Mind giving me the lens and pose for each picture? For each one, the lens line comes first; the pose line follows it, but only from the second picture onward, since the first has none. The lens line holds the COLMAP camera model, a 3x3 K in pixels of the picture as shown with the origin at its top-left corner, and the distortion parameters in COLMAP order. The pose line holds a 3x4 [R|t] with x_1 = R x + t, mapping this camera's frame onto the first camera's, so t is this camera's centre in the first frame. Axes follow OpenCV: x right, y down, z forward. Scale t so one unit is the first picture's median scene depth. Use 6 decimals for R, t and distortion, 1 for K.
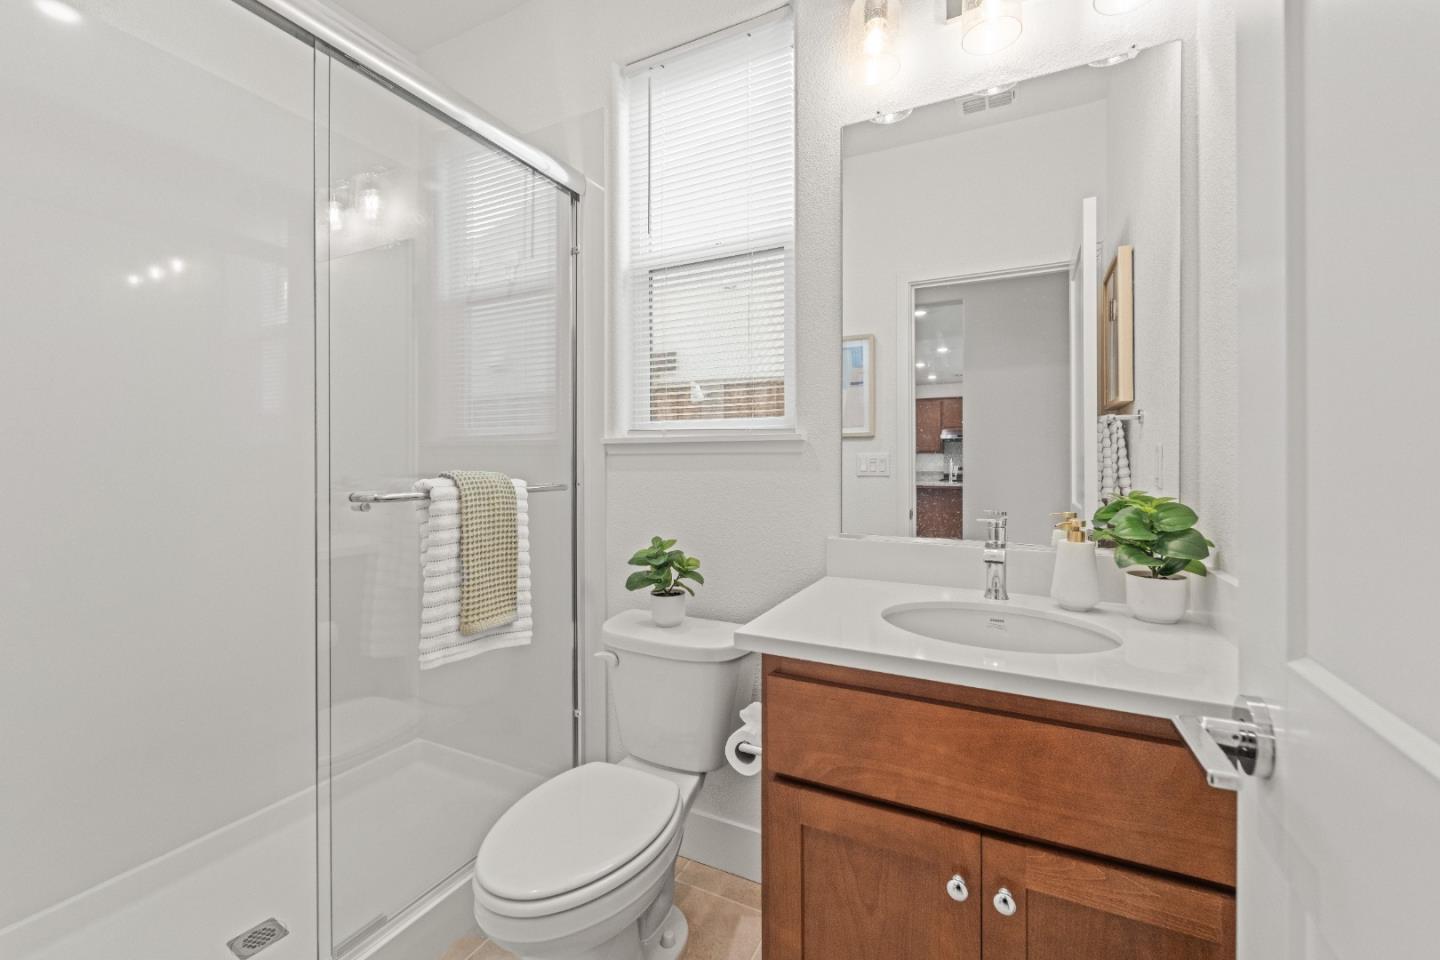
lens RADIAL K [[586.2, 0, 720.8], [0, 586.2, 471.9], [0, 0, 1]] dist [-0.000997, -0.001246]
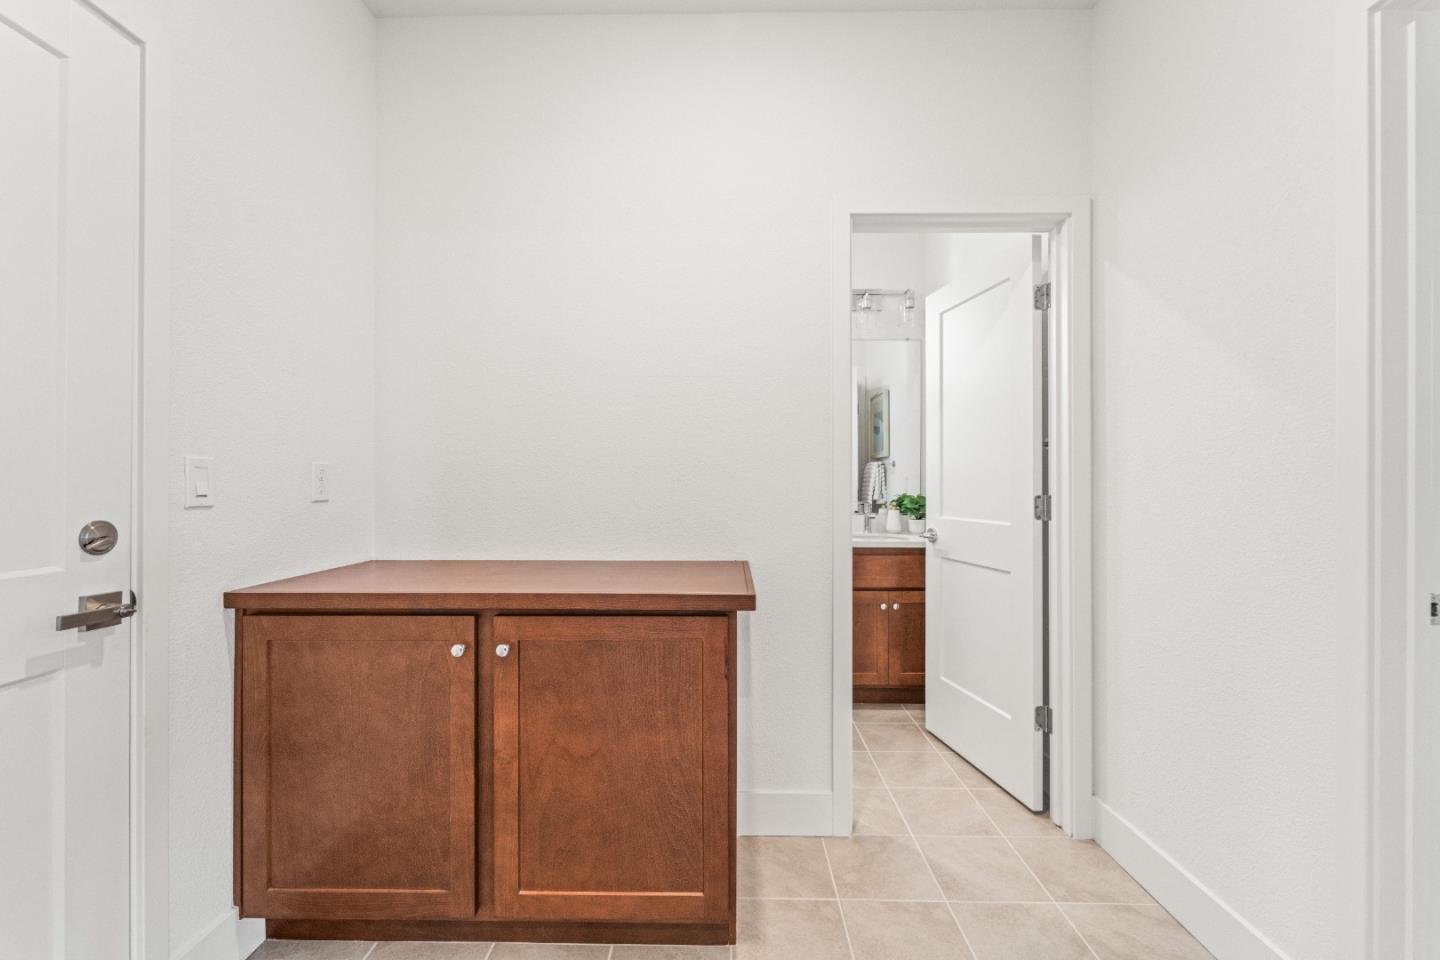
lens RADIAL K [[586.2, 0, 719.8], [0, 586.2, 484.1], [0, 0, 1]] dist [-0.000997, -0.001246]
pose [[0.895584, -0.000685, 0.444891, -1.649033], [0.006568, 0.999910, -0.011683, 0.017222], [-0.444843, 0.013385, 0.895508, -1.384060]]
